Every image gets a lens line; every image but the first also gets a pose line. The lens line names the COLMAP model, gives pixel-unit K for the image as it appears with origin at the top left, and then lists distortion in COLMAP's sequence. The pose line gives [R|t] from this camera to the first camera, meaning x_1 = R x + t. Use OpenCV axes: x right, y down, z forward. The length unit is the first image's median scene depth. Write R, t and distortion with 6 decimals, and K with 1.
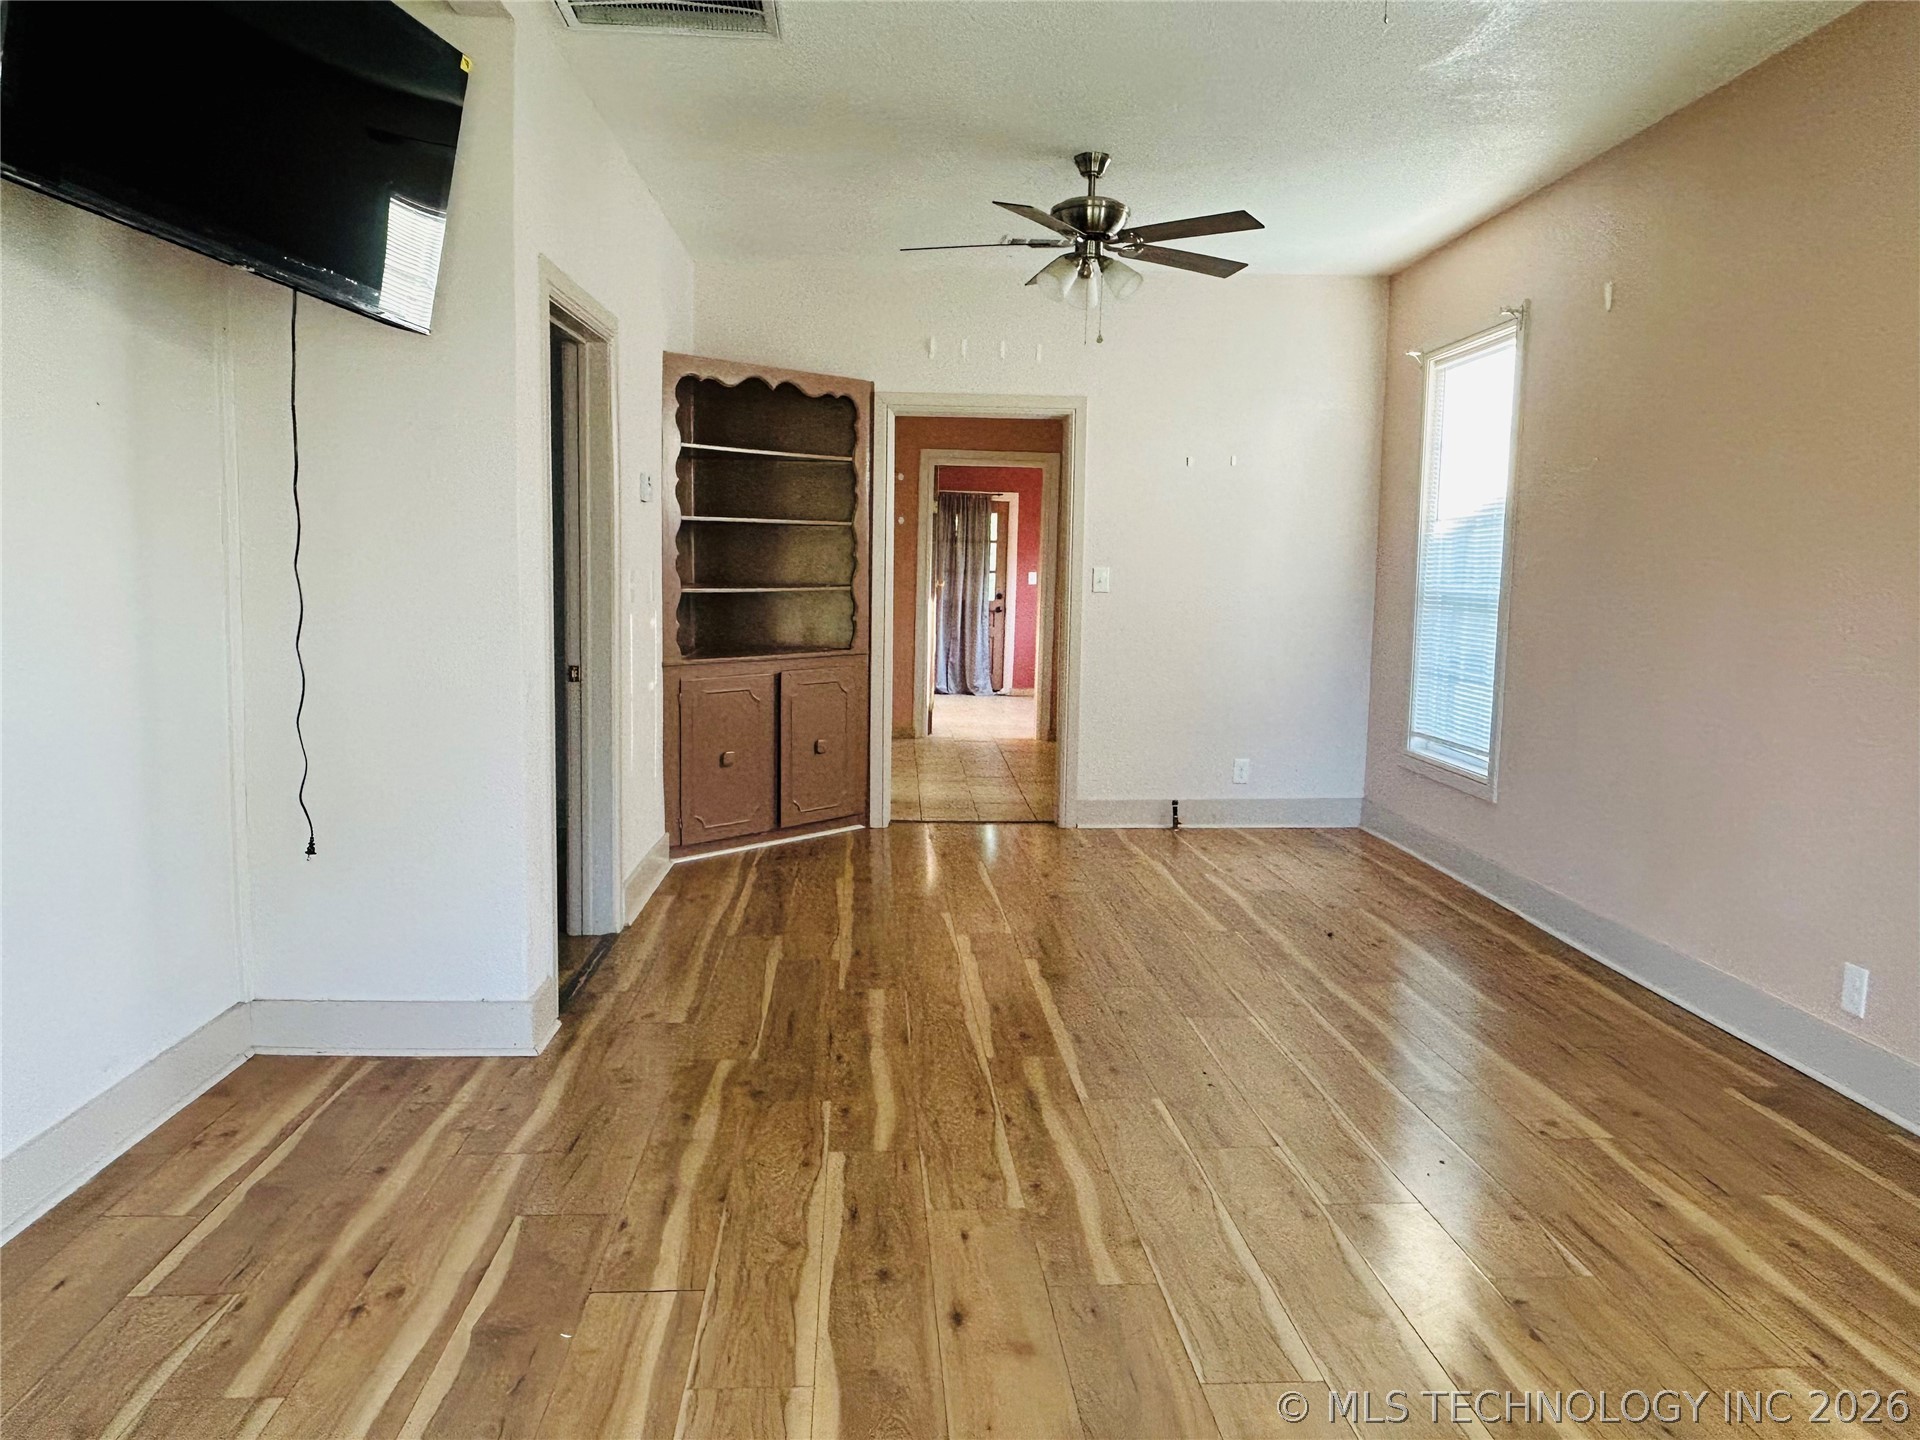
lens RADIAL K [[1364.0, 0, 958.8], [0, 1364.0, 721.9], [0, 0, 1]] dist [-0.001798, -0.003396]
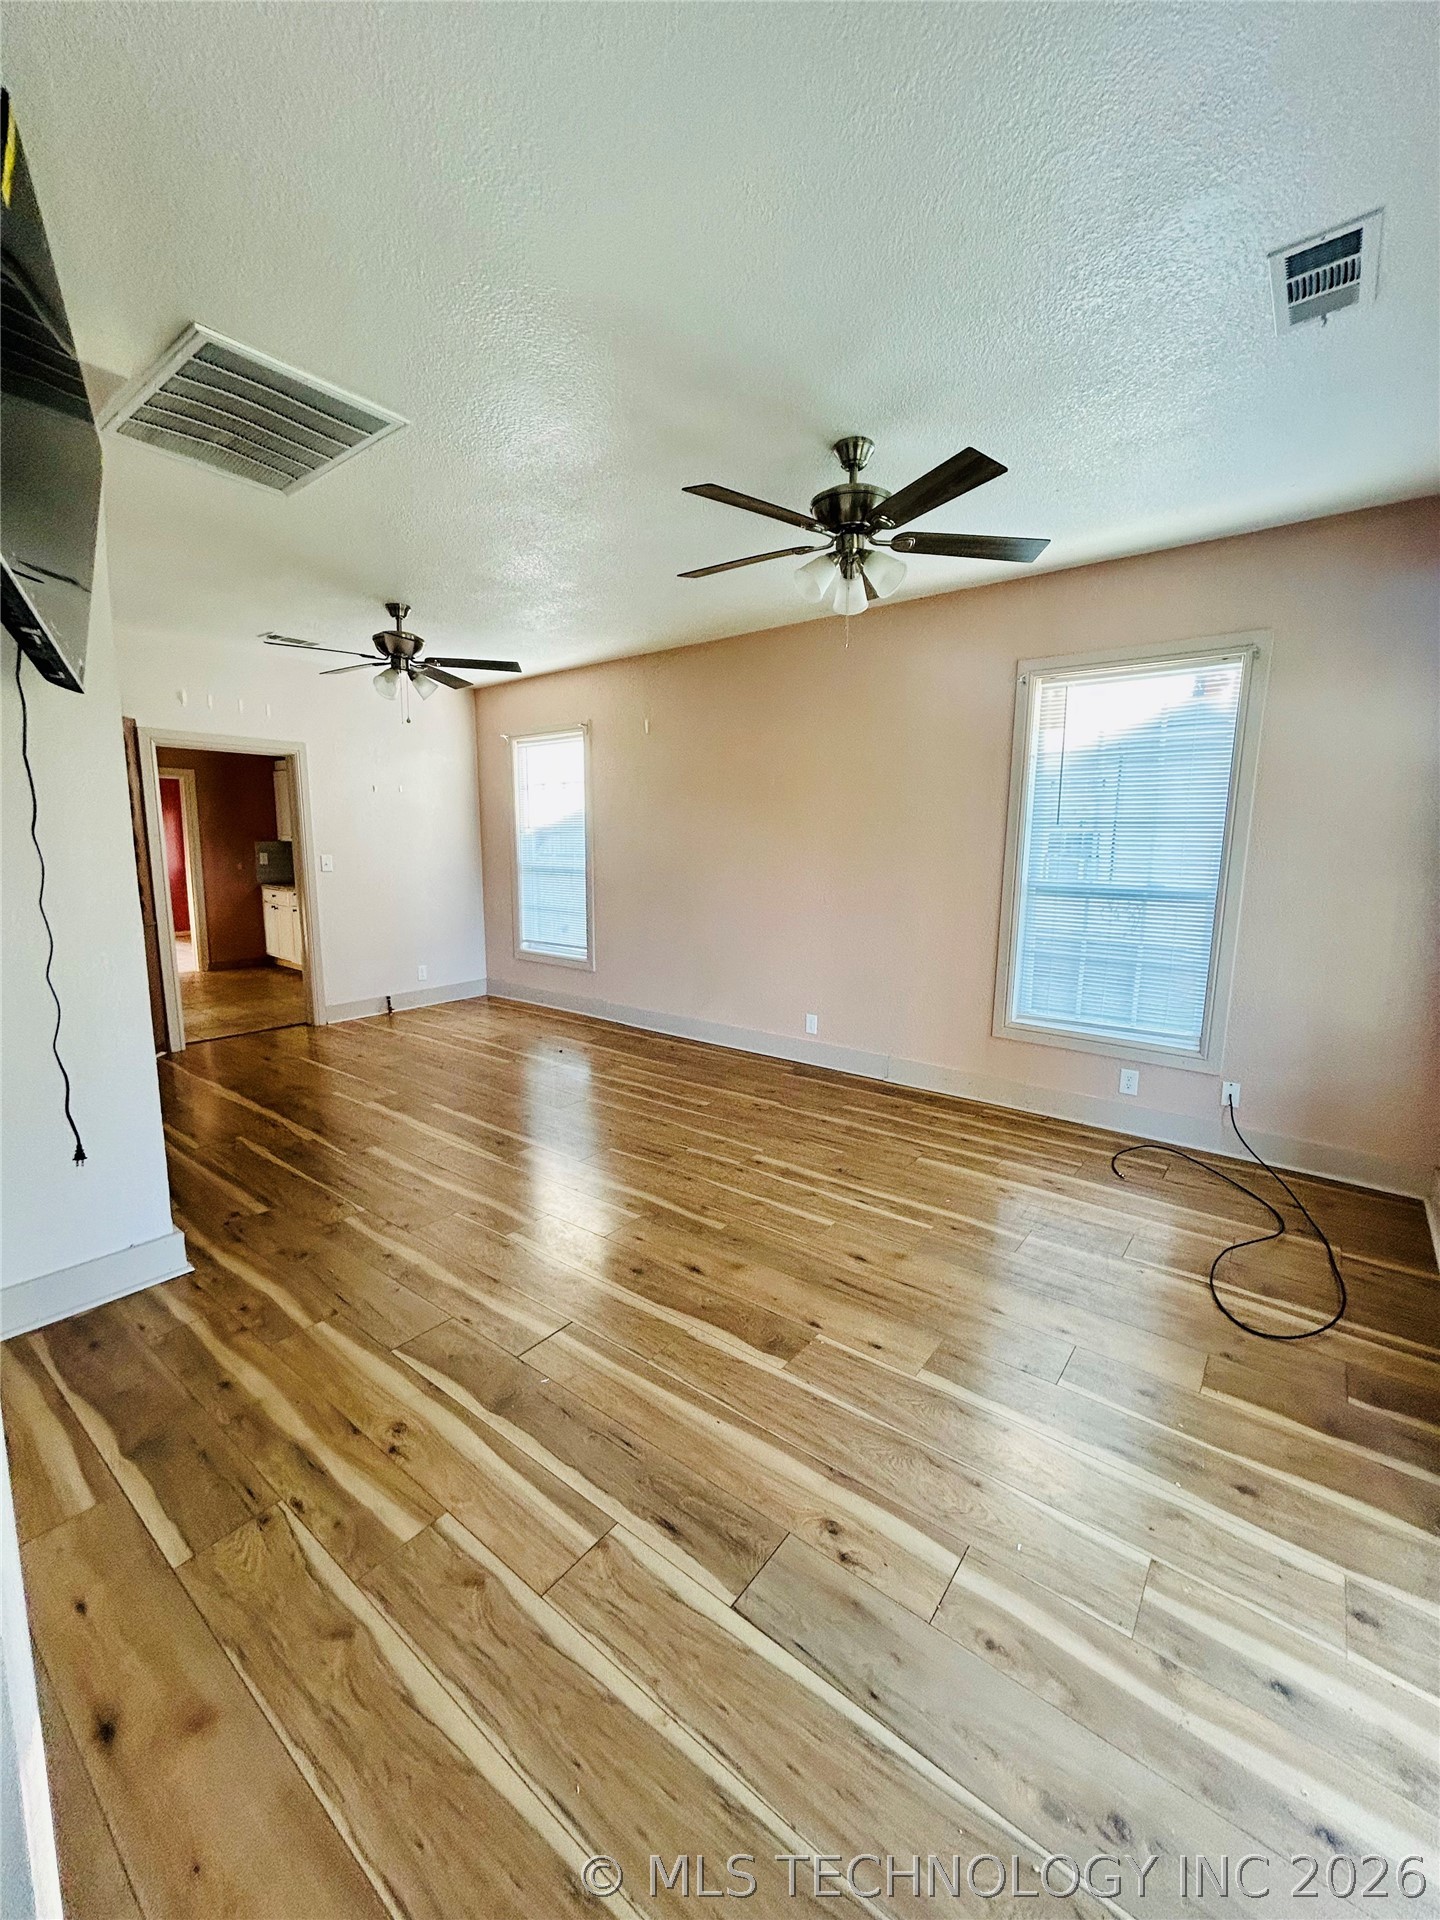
lens RADIAL K [[769.0, 0, 718.4], [0, 769.0, 956.3], [0, 0, 1]] dist [0.000581, 0.001166]
pose [[0.664983, -0.122531, 0.736738, -0.391562], [0.088495, 0.992428, 0.085180, -0.052185], [-0.741597, 0.008555, 0.670791, 0.125048]]
